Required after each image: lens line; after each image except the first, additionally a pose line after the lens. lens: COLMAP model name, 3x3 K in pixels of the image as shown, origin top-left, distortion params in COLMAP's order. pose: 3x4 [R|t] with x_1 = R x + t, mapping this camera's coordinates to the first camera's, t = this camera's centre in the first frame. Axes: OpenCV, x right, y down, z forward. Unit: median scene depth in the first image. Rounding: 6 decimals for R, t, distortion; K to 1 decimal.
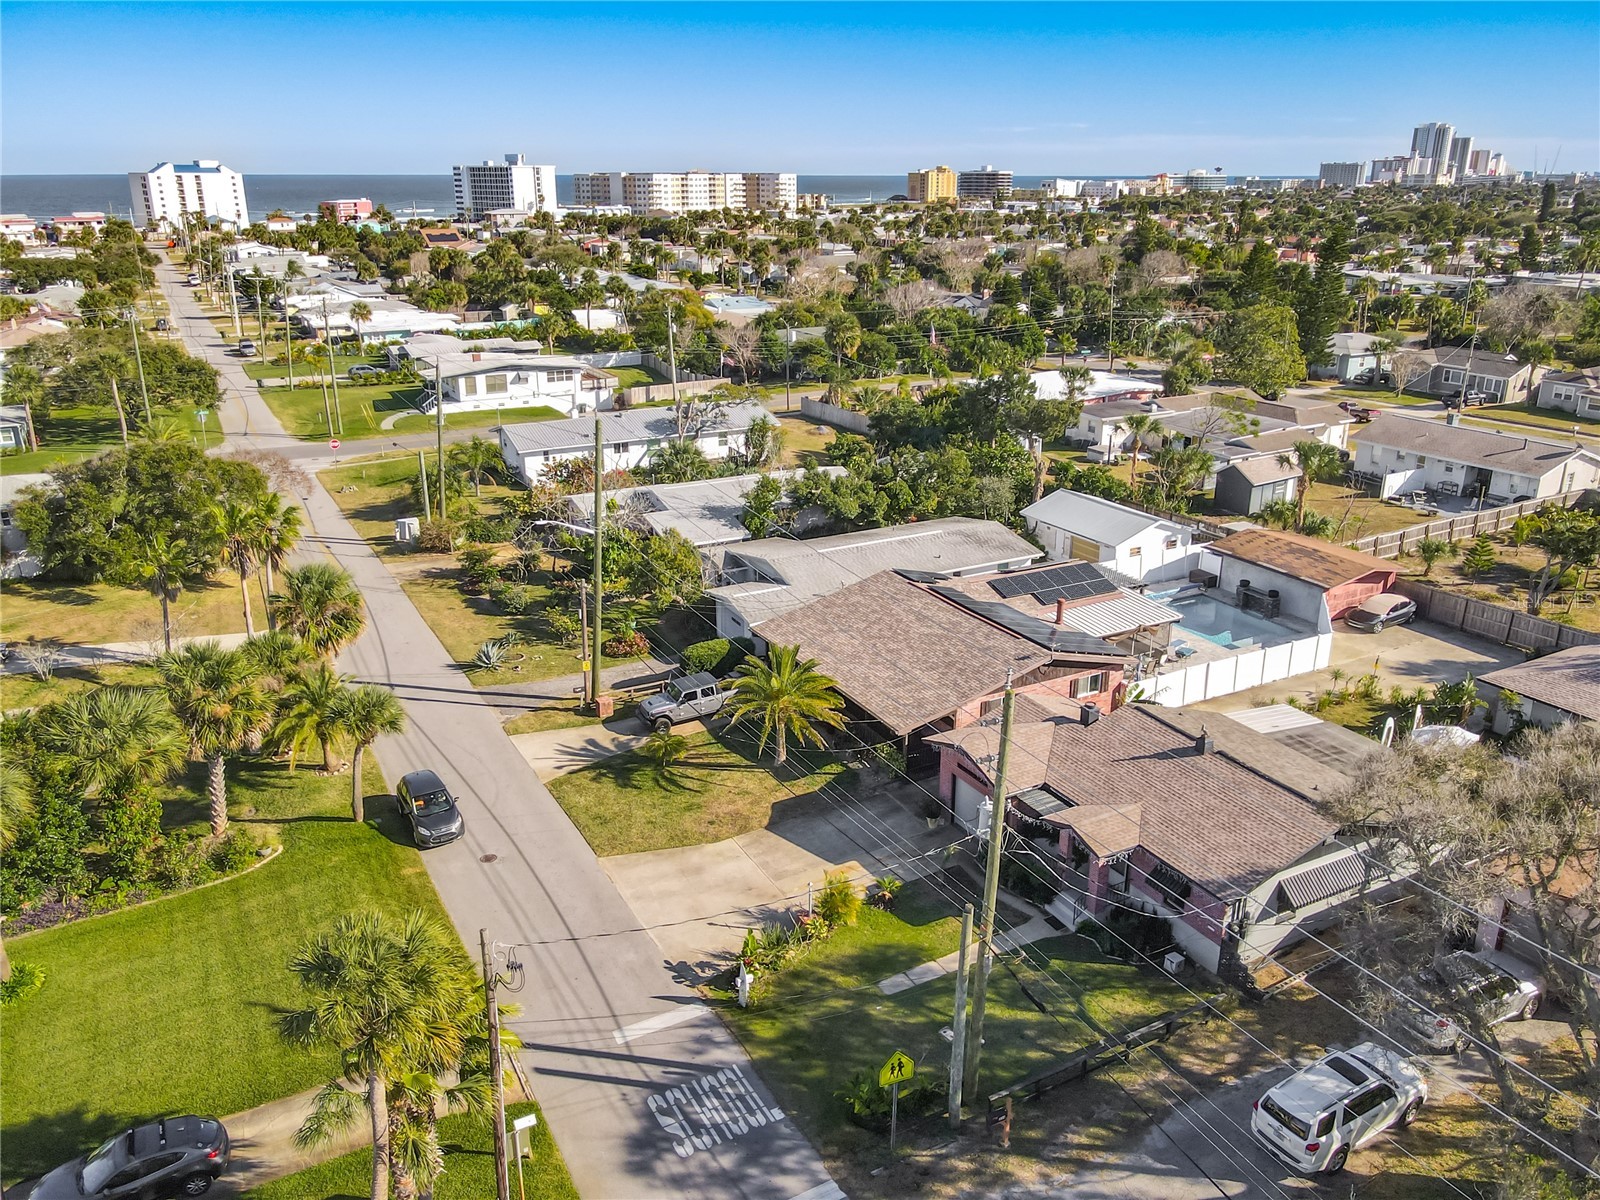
lens RADIAL K [[1203.4, 0, 856.8], [0, 1203.4, 599.5], [0, 0, 1]] dist [-0.002072, 0.002338]
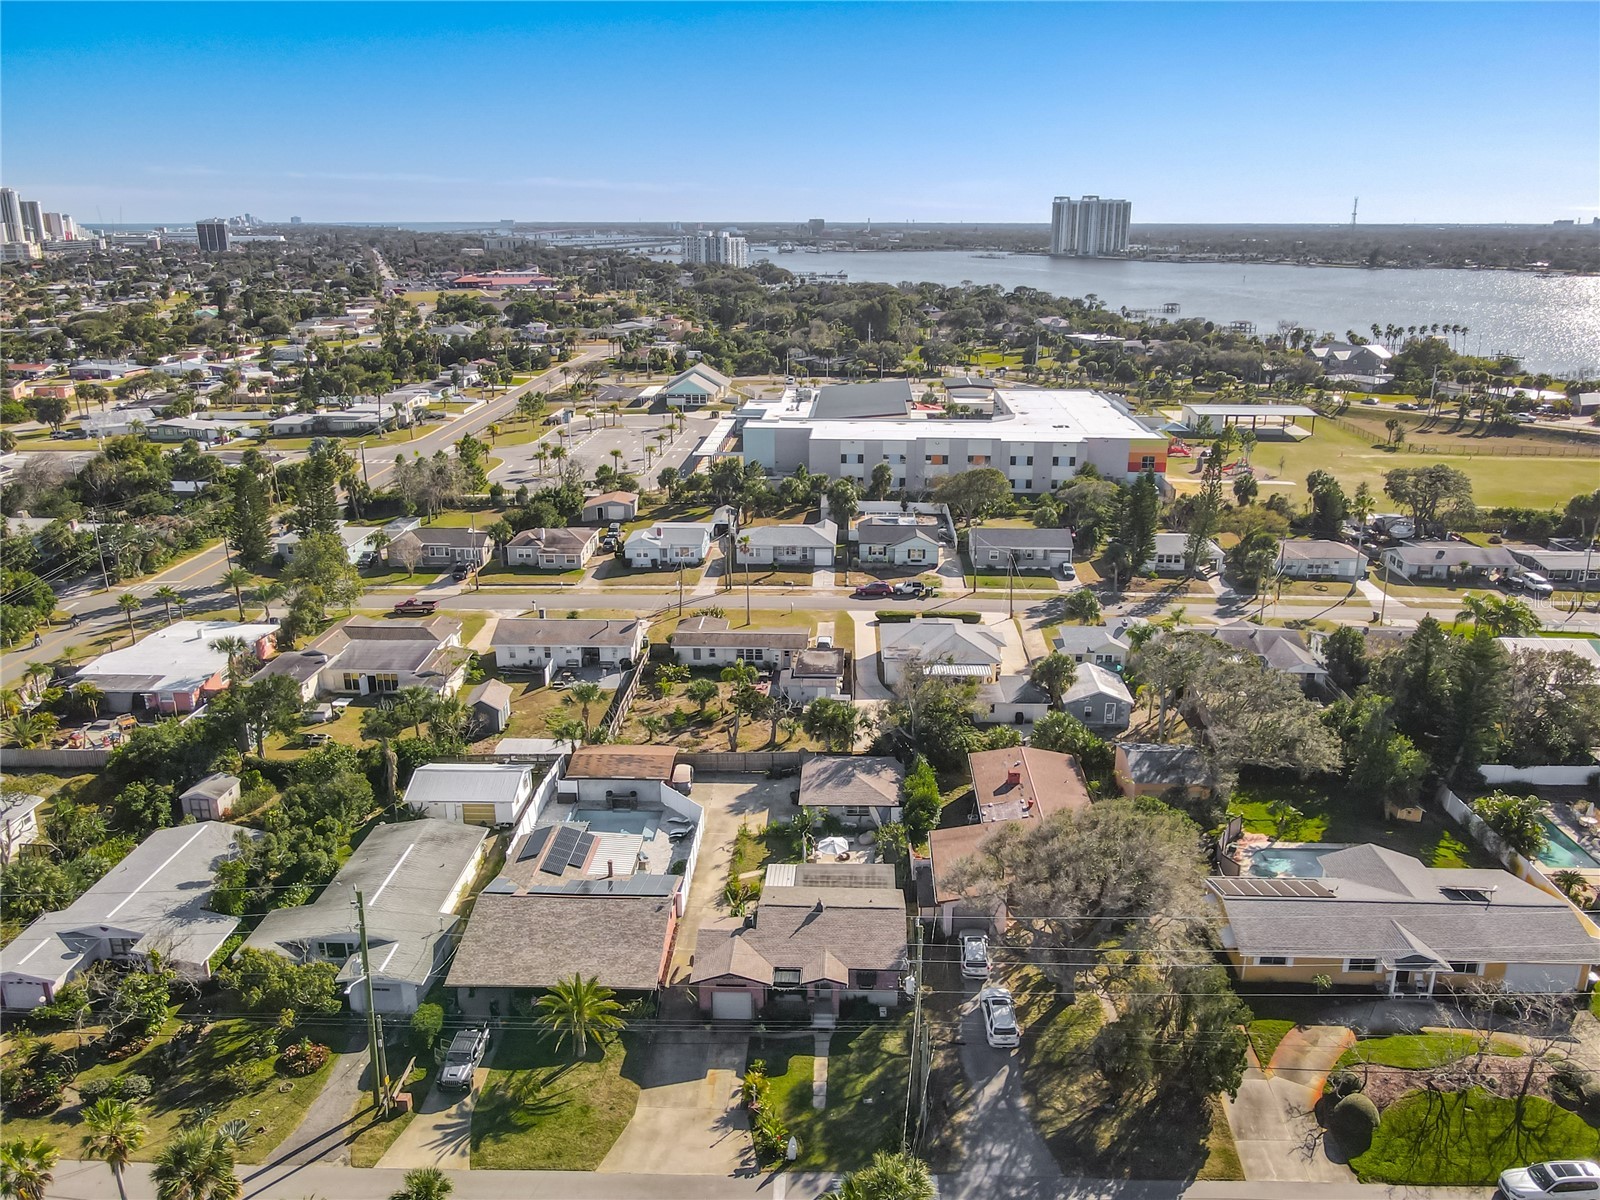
lens RADIAL K [[1156.1, 0, 807.2], [0, 1156.1, 605.4], [0, 0, 1]] dist [-0.002816, 0.007849]
pose [[0.535553, -0.254806, 0.805144, -1.080756], [0.281189, 0.952797, 0.114498, -0.552719], [-0.796314, 0.165078, 0.581922, -0.139617]]
